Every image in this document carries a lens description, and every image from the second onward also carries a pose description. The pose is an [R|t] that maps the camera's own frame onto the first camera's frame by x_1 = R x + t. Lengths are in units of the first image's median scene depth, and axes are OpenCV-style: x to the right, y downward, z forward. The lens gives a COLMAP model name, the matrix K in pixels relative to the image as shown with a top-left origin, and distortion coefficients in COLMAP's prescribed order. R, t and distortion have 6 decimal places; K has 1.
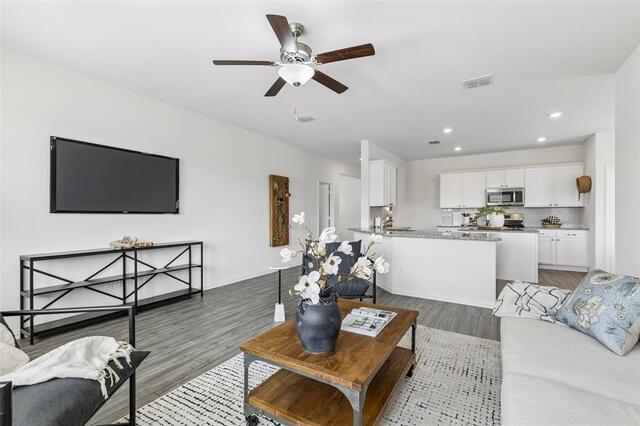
lens RADIAL K [[290.4, 0, 320.6], [0, 290.4, 215.0], [0, 0, 1]] dist [0.015669, -0.000868]
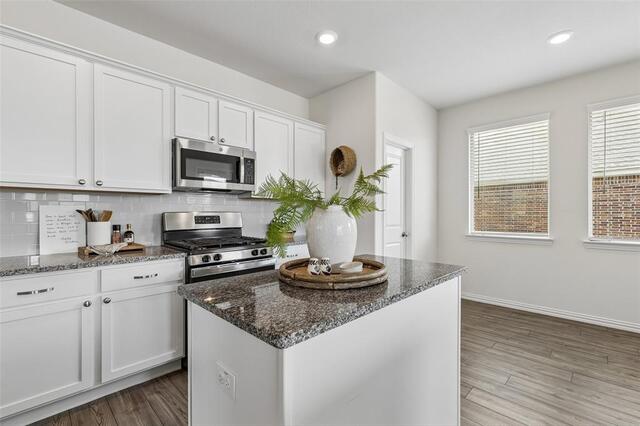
lens RADIAL K [[290.4, 0, 320.6], [0, 290.4, 215.0], [0, 0, 1]] dist [0.015669, -0.000868]
pose [[0.238858, -0.003031, 0.971050, 0.299919], [0.001911, 0.999995, 0.002652, -0.001359], [-0.971053, 0.001222, 0.238863, 0.799755]]
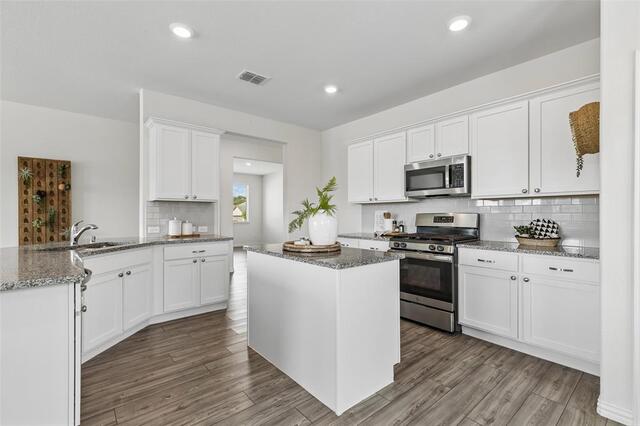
lens RADIAL K [[290.4, 0, 320.6], [0, 290.4, 215.0], [0, 0, 1]] dist [0.015669, -0.000868]
pose [[0.948186, -0.002278, -0.317708, 0.618705], [0.001884, 0.999997, -0.001545, -0.000952], [0.317710, 0.000867, 0.948187, 0.499501]]
